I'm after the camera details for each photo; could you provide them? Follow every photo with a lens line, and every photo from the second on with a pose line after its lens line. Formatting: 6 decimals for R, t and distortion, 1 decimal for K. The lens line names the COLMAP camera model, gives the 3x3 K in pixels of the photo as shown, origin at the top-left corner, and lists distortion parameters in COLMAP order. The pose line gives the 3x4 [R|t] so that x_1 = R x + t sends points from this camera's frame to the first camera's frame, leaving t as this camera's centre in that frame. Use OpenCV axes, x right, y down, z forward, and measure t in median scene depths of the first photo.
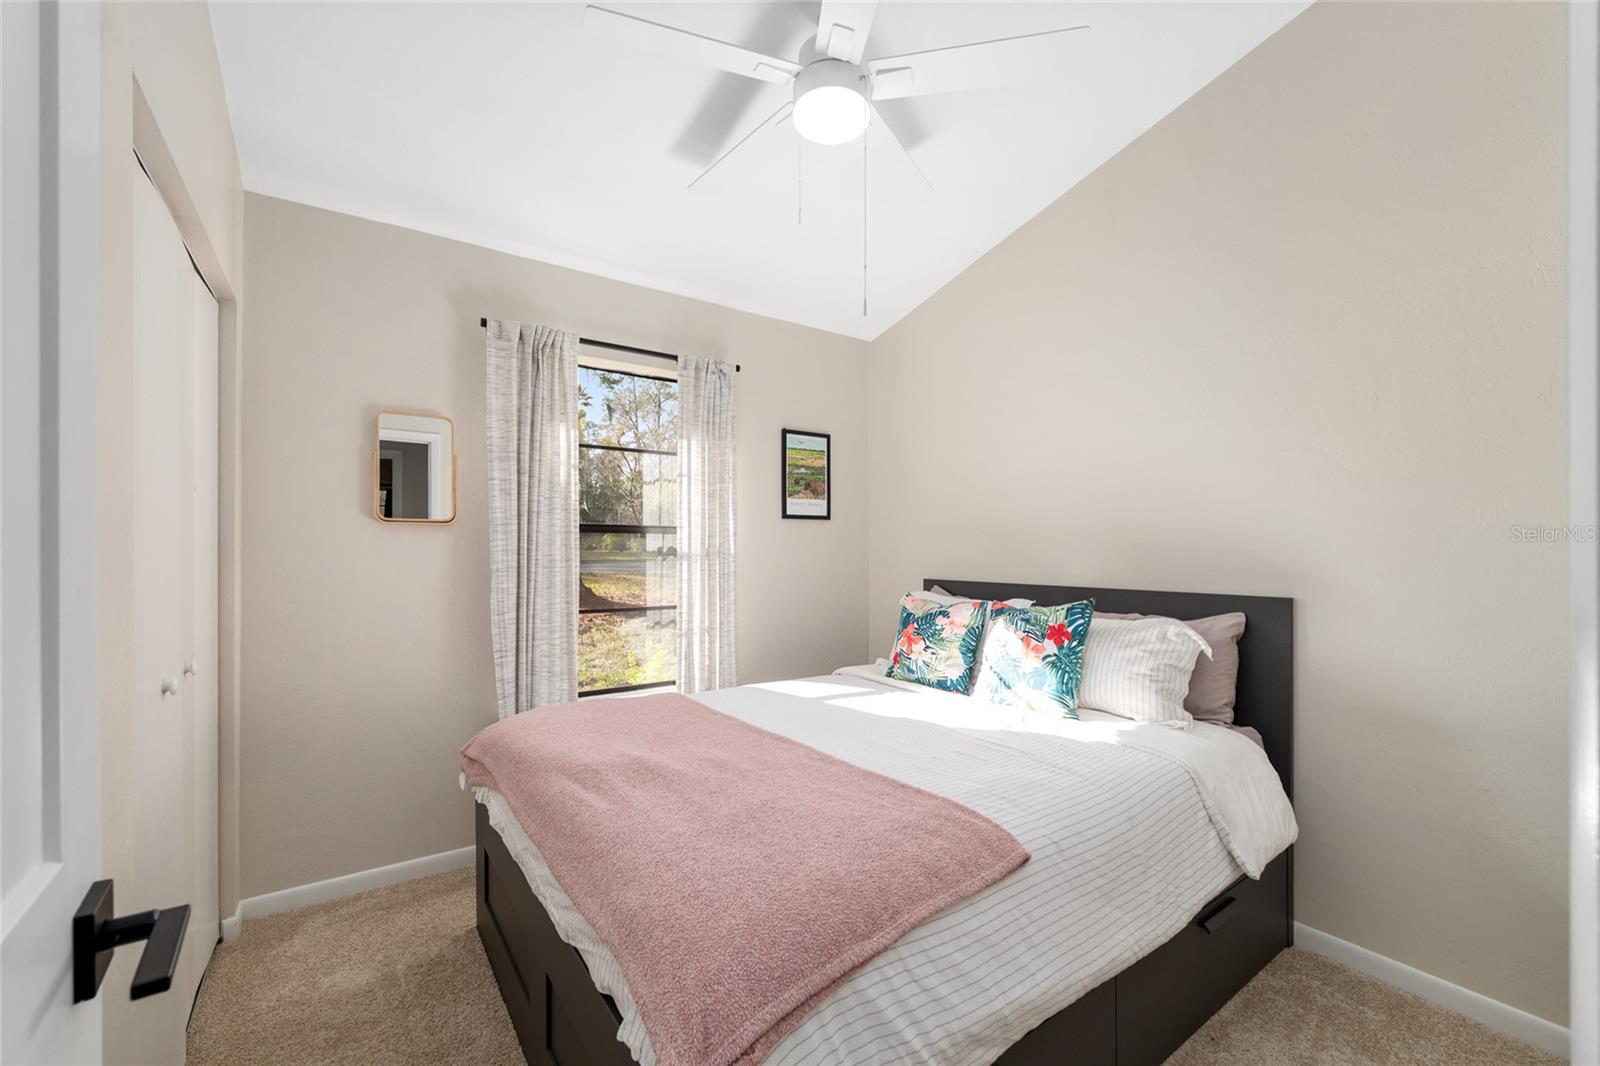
lens RADIAL K [[660.6, 0, 797.9], [0, 660.6, 546.1], [0, 0, 1]] dist [-0.005862, -0.000147]
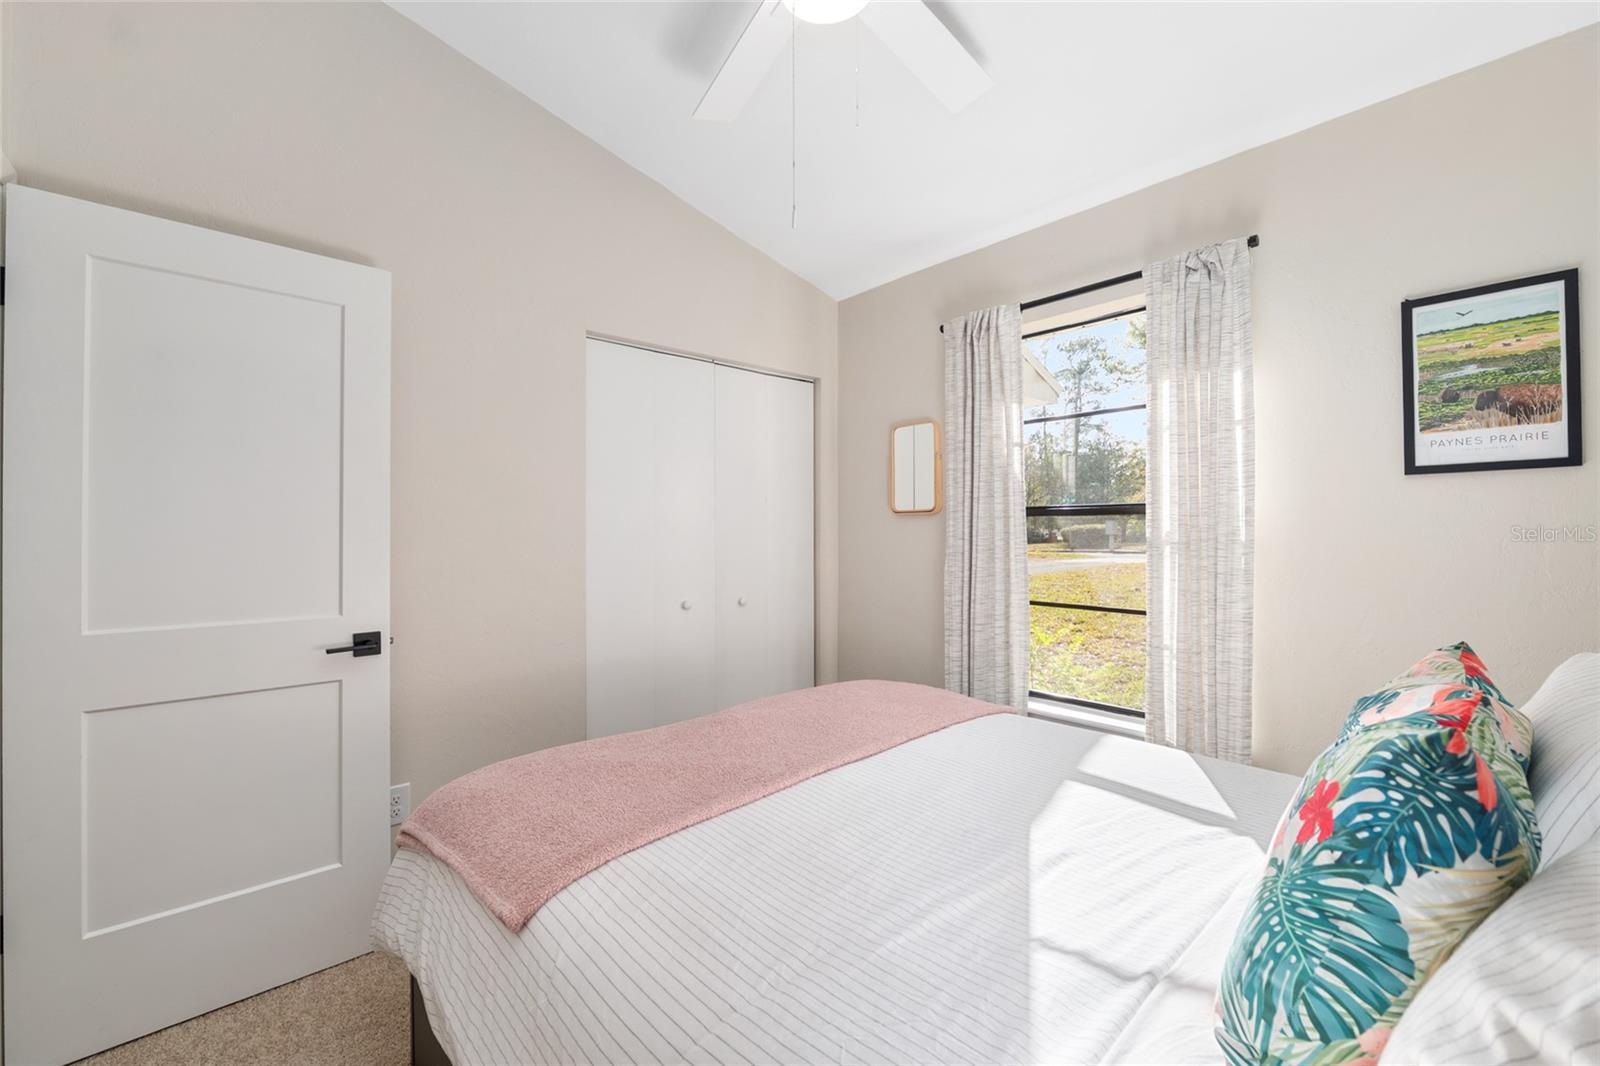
lens RADIAL K [[660.6, 0, 800.4], [0, 660.6, 526.4], [0, 0, 1]] dist [-0.005862, -0.000147]
pose [[0.117313, -0.013056, -0.993009, 0.540404], [0.007495, 0.999897, -0.012261, 0.002188], [0.993067, -0.006004, 0.117399, 0.582010]]
